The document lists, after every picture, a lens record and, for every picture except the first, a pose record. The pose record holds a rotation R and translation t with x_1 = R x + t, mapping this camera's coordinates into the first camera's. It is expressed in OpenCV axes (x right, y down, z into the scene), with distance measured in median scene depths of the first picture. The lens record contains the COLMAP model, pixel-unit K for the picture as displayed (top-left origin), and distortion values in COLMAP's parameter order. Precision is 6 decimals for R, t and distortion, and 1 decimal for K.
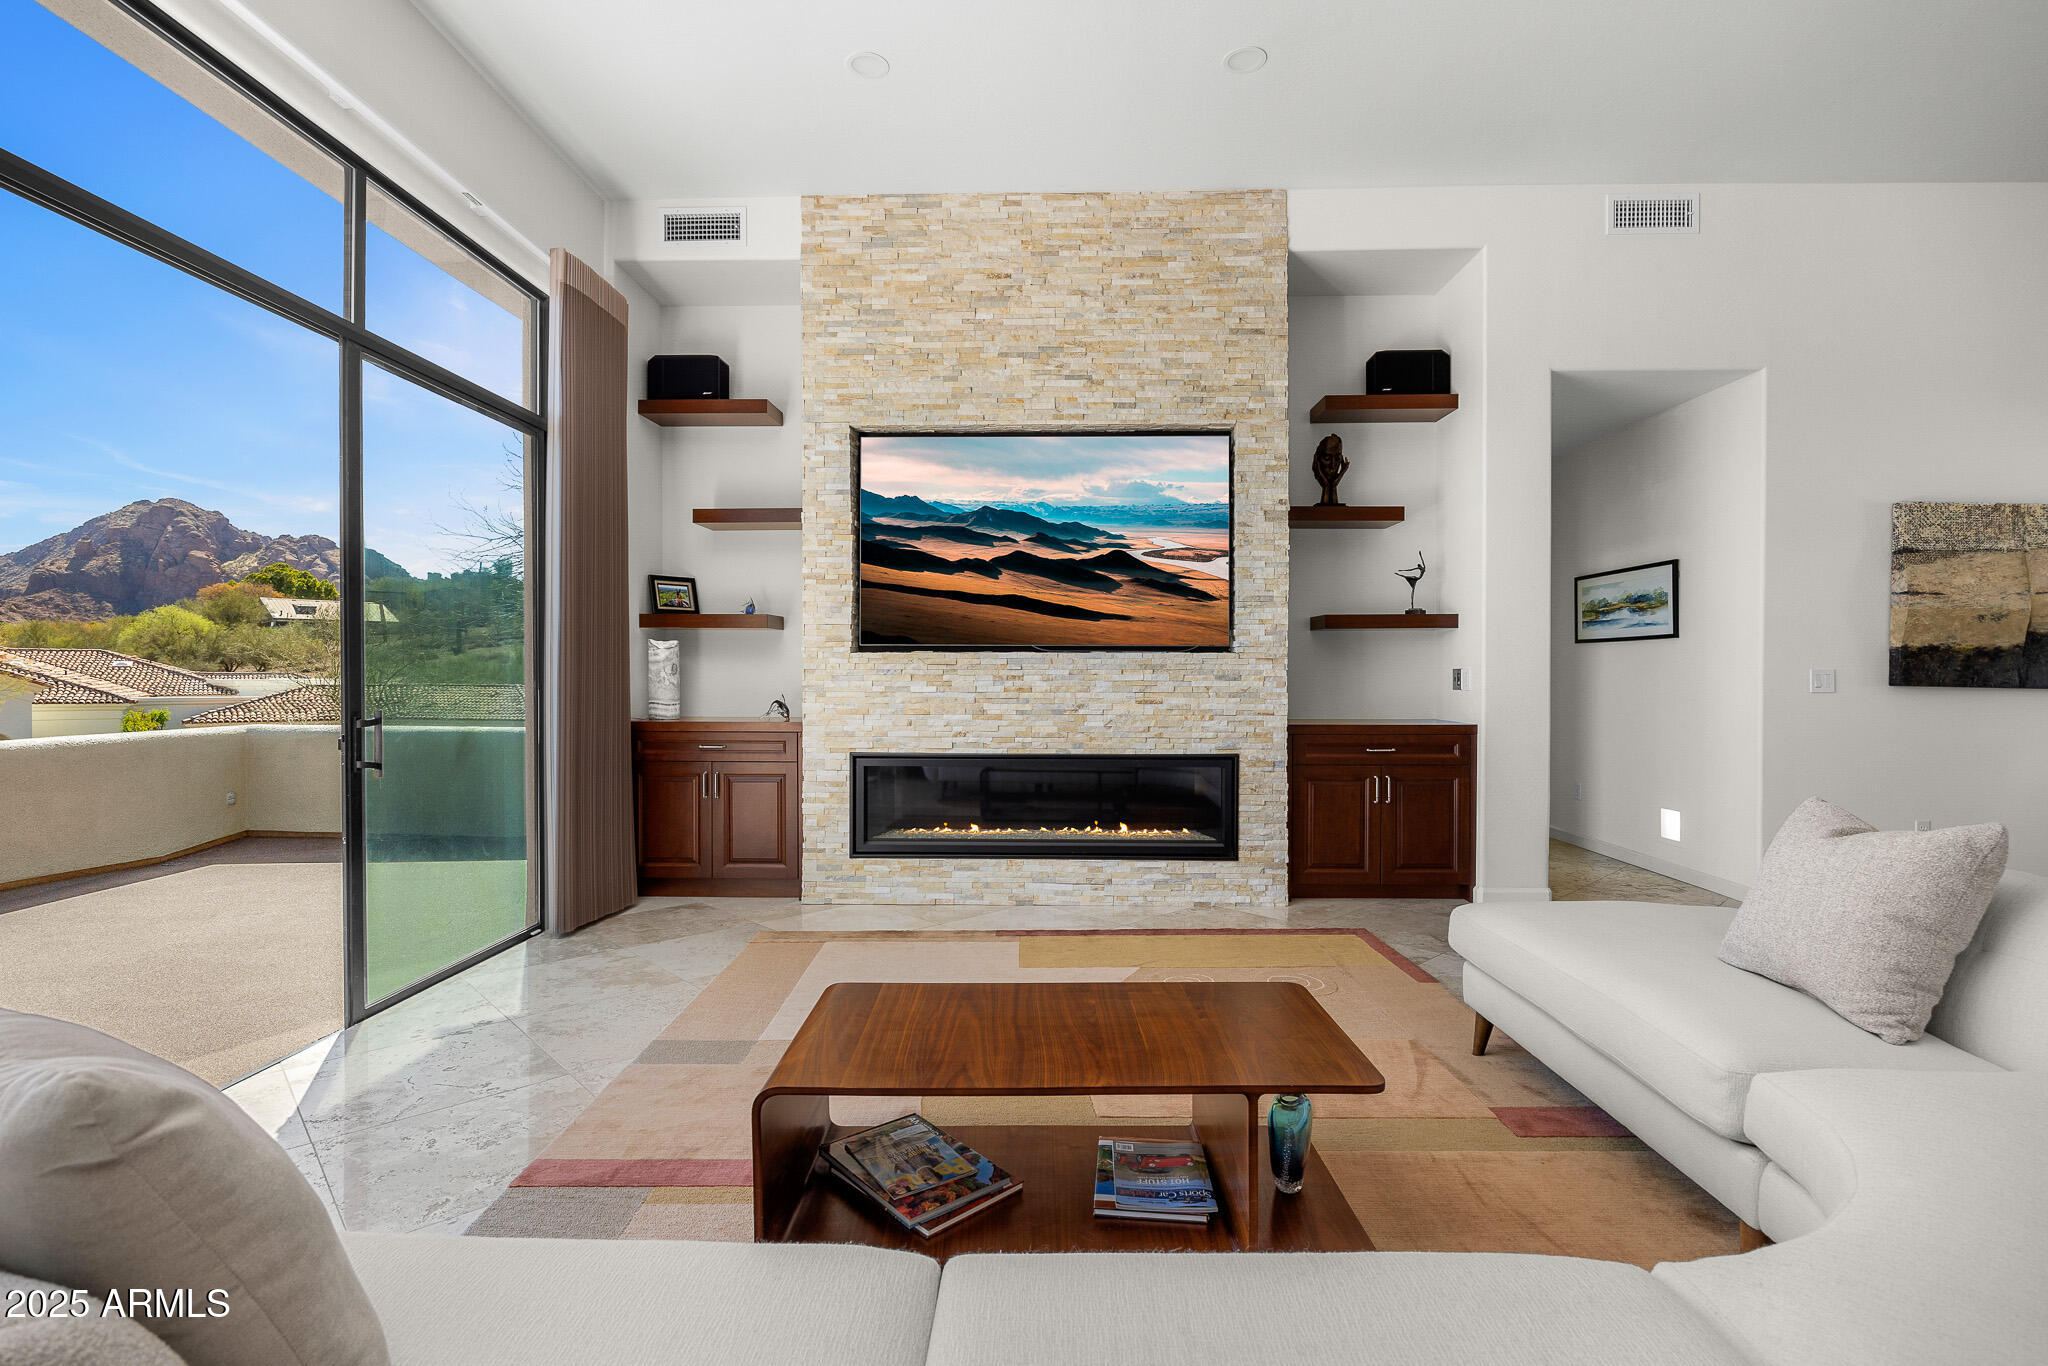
lens RADIAL K [[973.1, 0, 1024.0], [0, 973.1, 683.0], [0, 0, 1]] dist [0.001148, 0.000456]
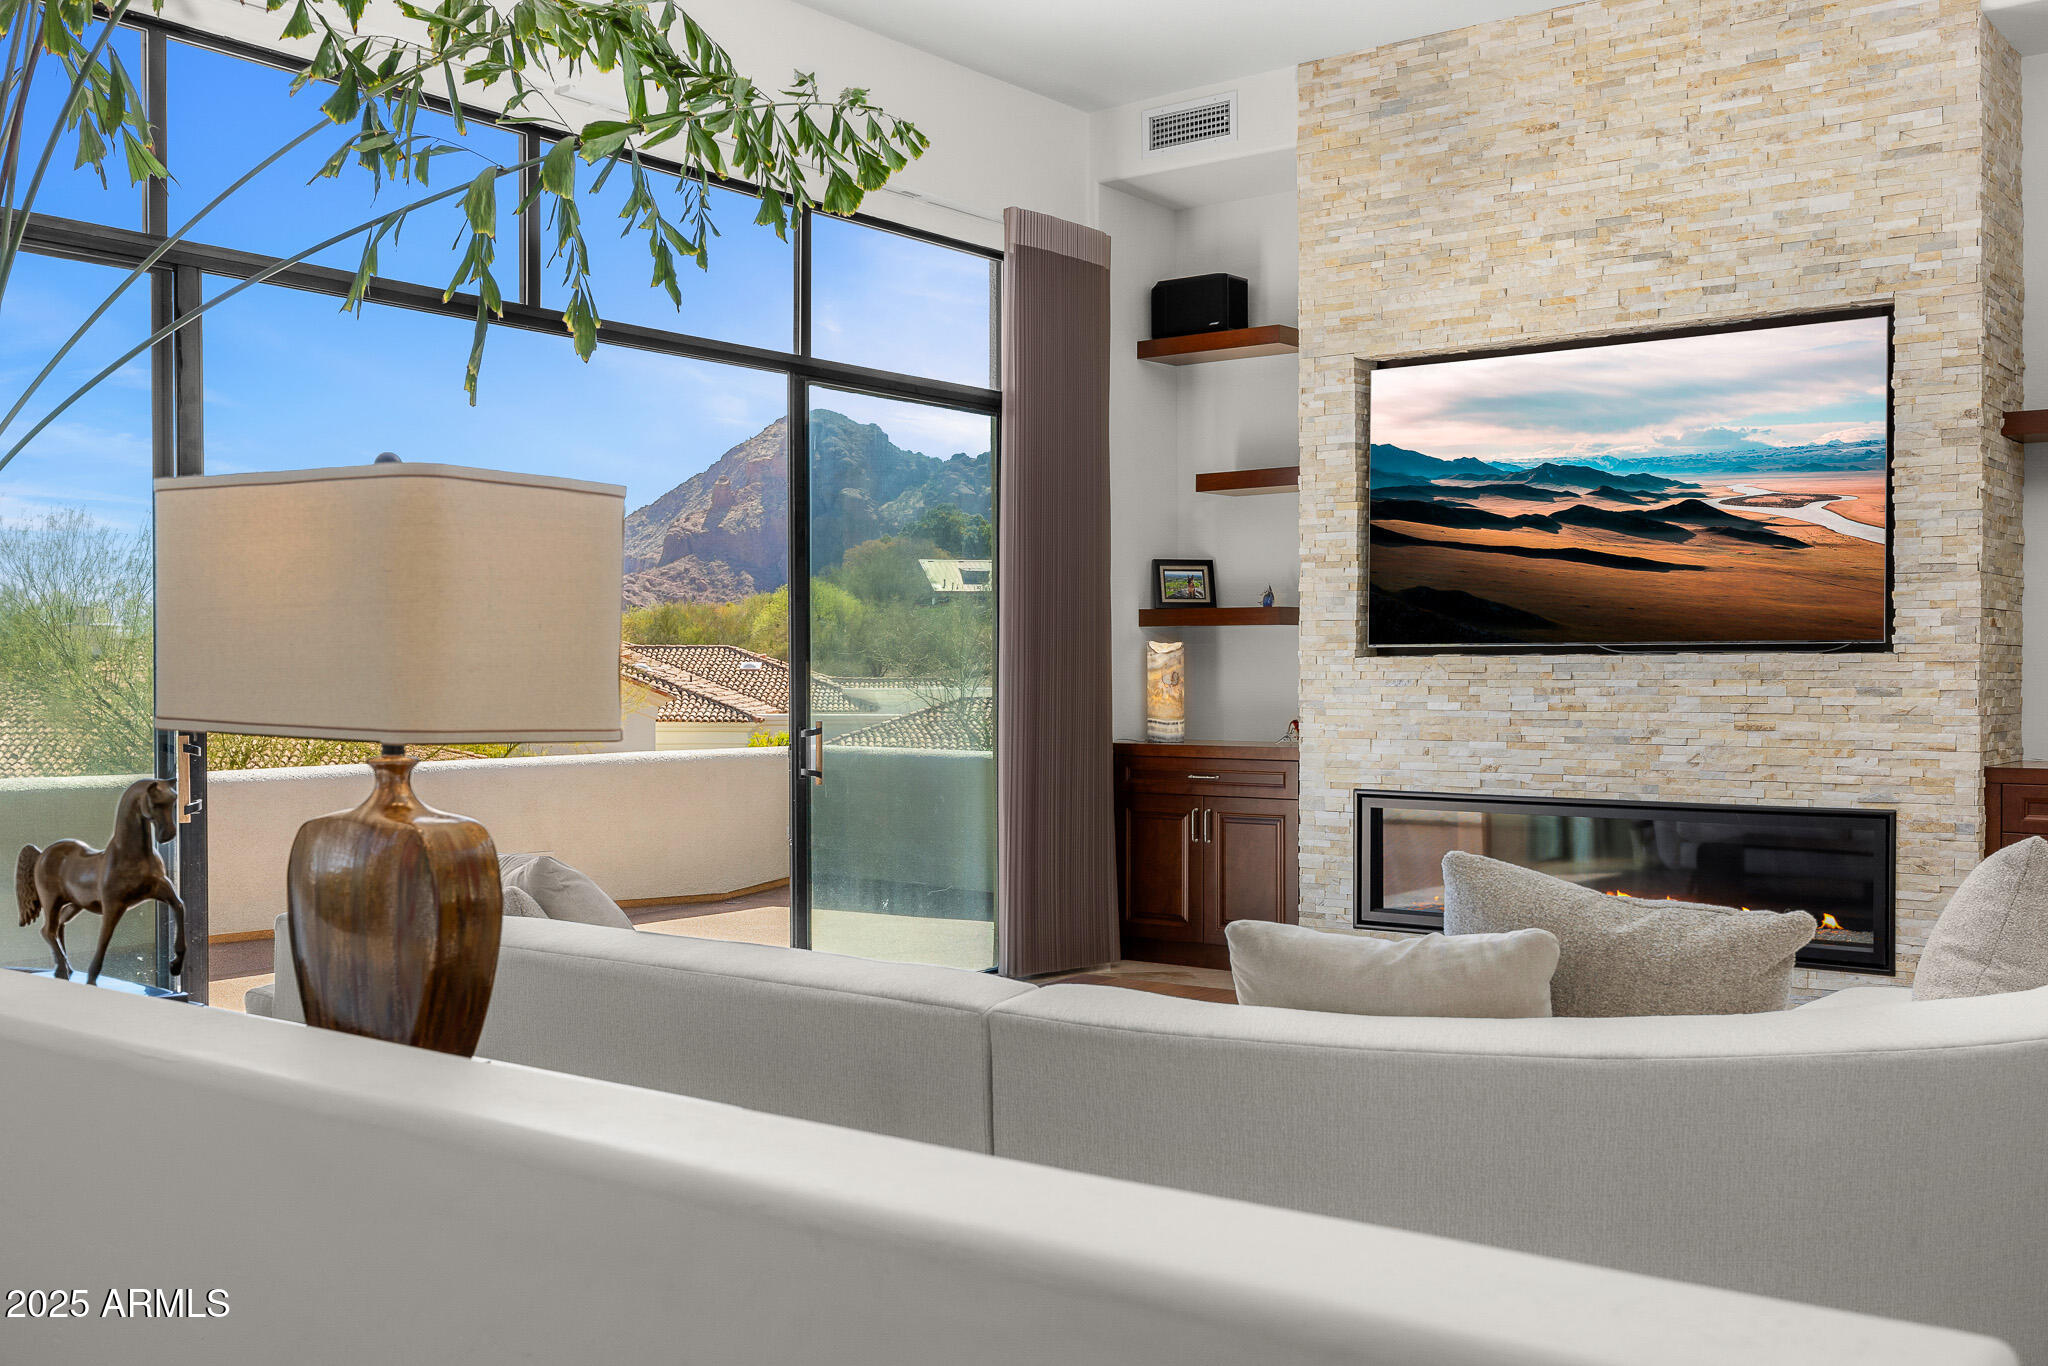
lens RADIAL K [[2041.3, 0, 1024.0], [0, 2041.3, 683.0], [0, 0, 1]] dist [0.119275, -0.015551]
pose [[0.811423, 0.000433, -0.584460, 0.549886], [-0.004547, 0.999974, -0.005571, -0.001015], [0.584442, 0.007178, 0.811404, -0.448835]]
